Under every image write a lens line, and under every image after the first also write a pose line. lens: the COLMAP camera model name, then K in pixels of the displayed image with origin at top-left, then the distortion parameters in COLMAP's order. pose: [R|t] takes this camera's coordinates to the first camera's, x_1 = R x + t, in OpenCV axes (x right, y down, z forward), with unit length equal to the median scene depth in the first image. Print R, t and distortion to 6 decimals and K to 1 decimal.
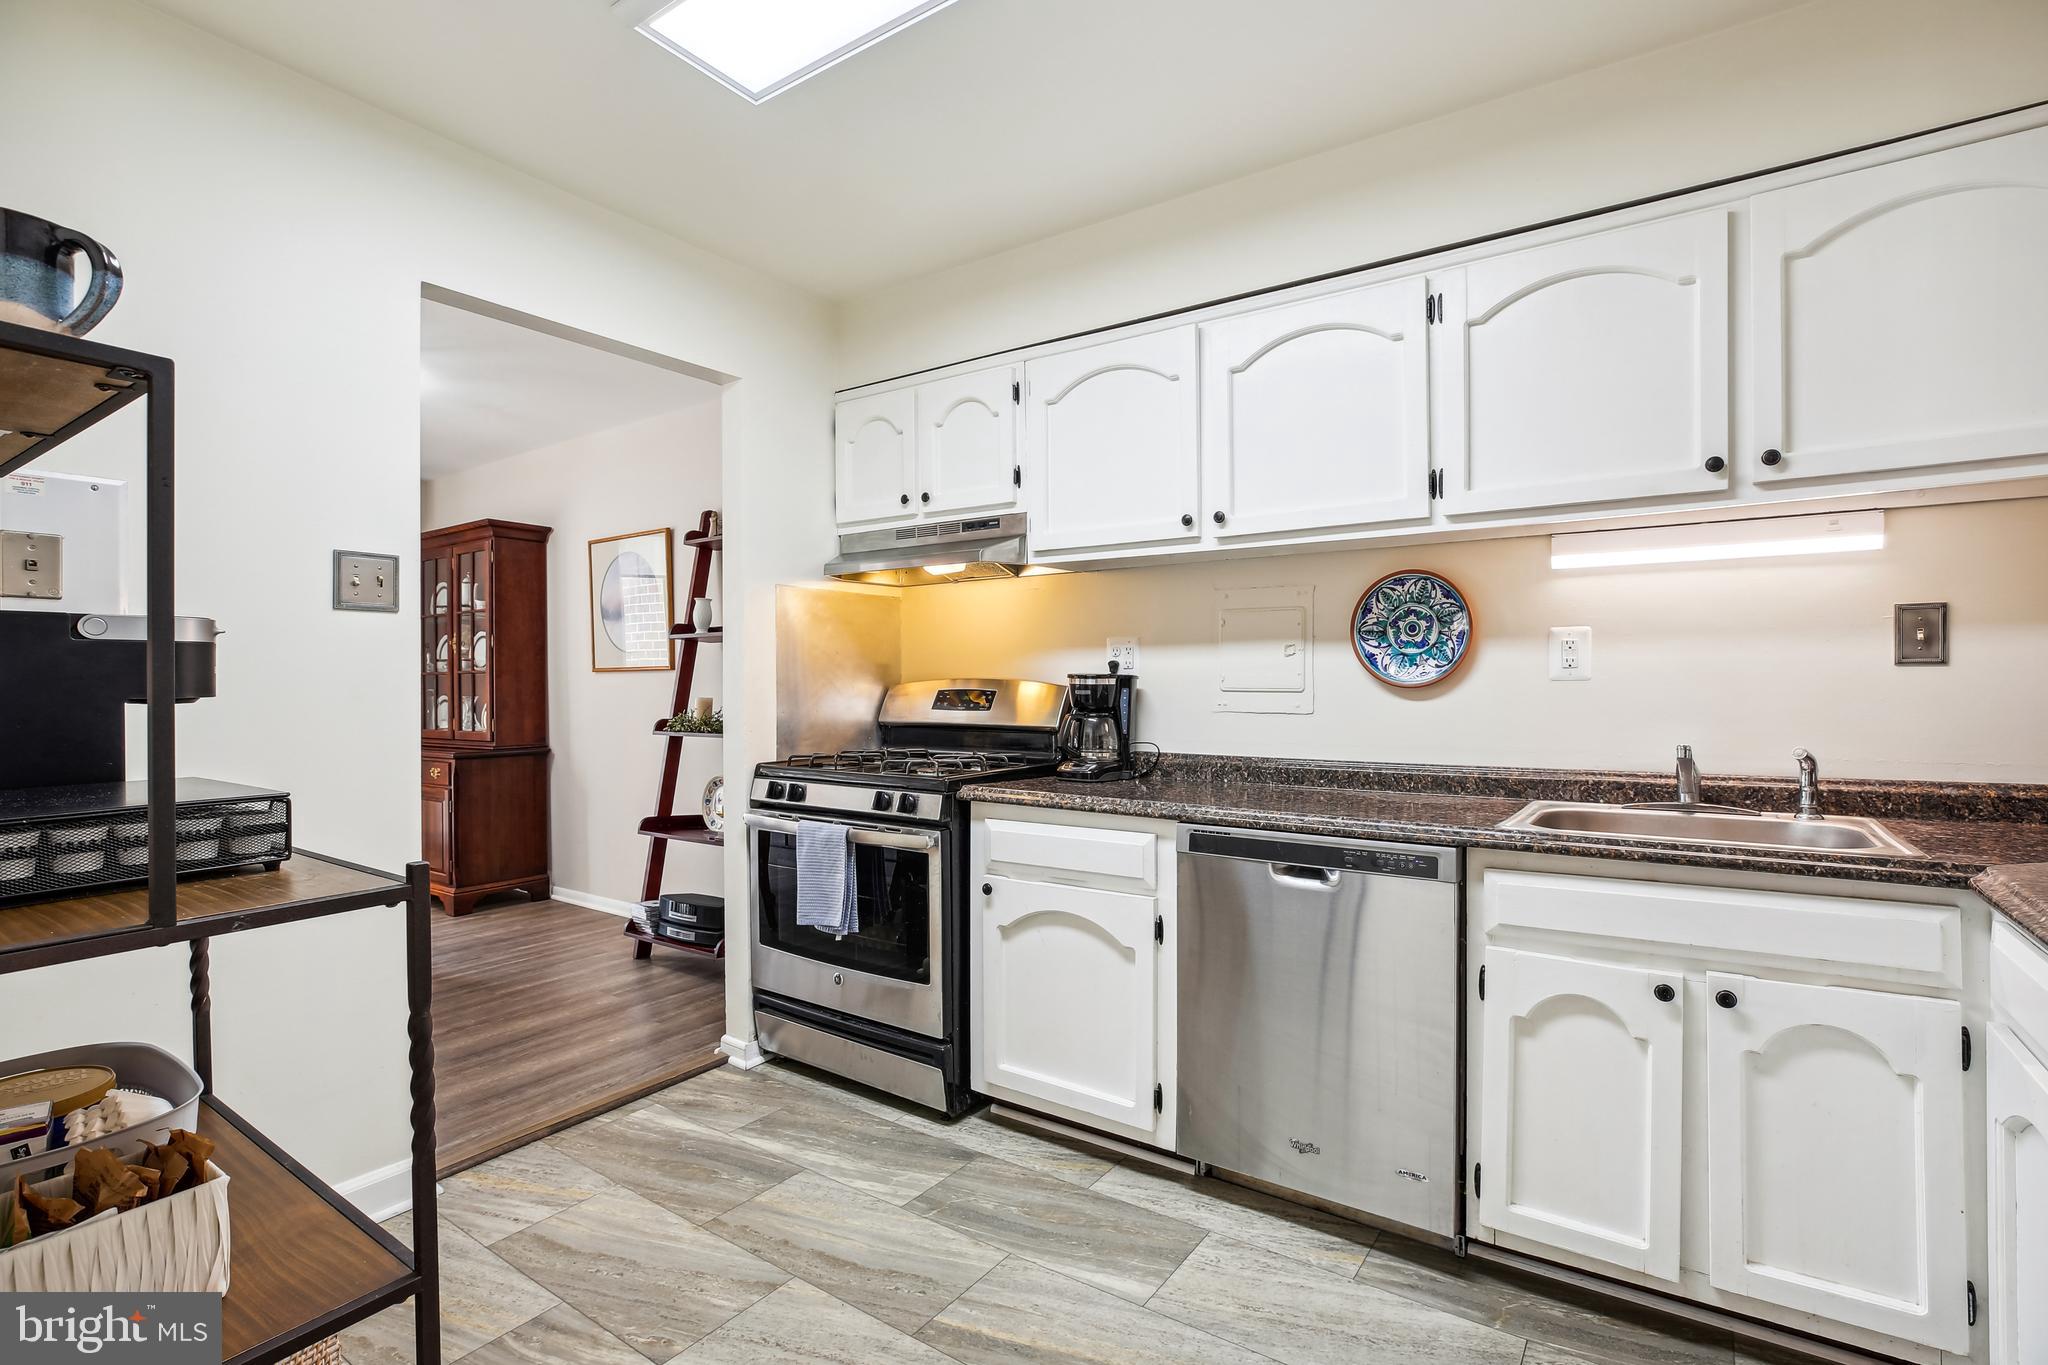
lens RADIAL K [[946.6, 0, 1024.0], [0, 946.6, 682.5], [0, 0, 1]] dist [-0.027188, 0.014356]
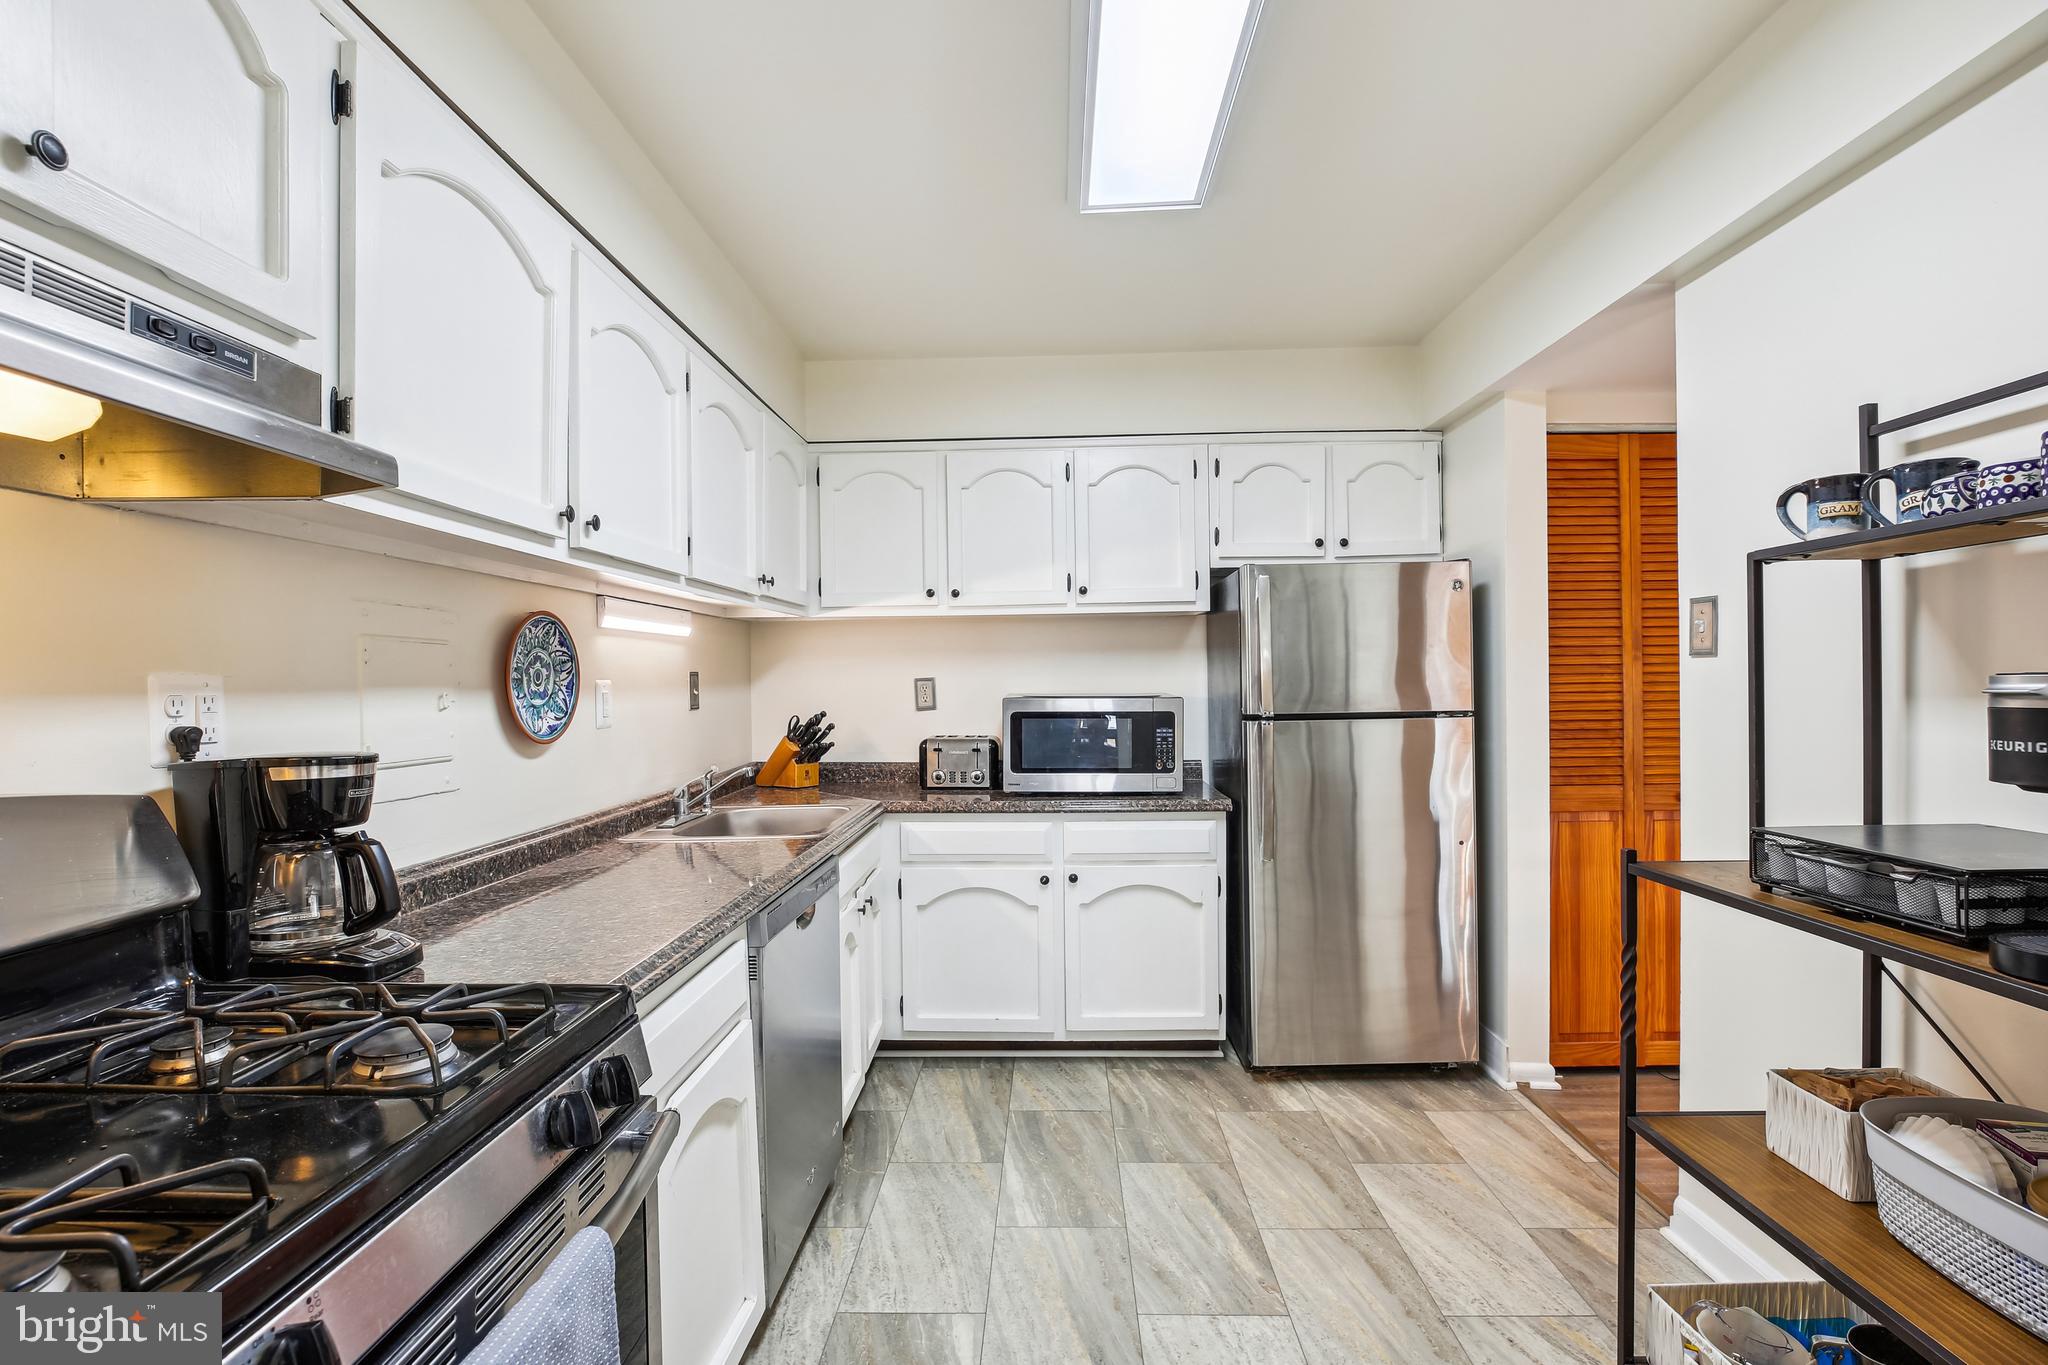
lens RADIAL K [[946.6, 0, 1024.0], [0, 946.6, 682.5], [0, 0, 1]] dist [-0.027188, 0.014356]
pose [[-0.541046, 0.014532, 0.840867, -0.580473], [0.026984, 0.999636, 0.000087, -0.039776], [-0.840560, 0.022737, -0.541242, 1.093866]]
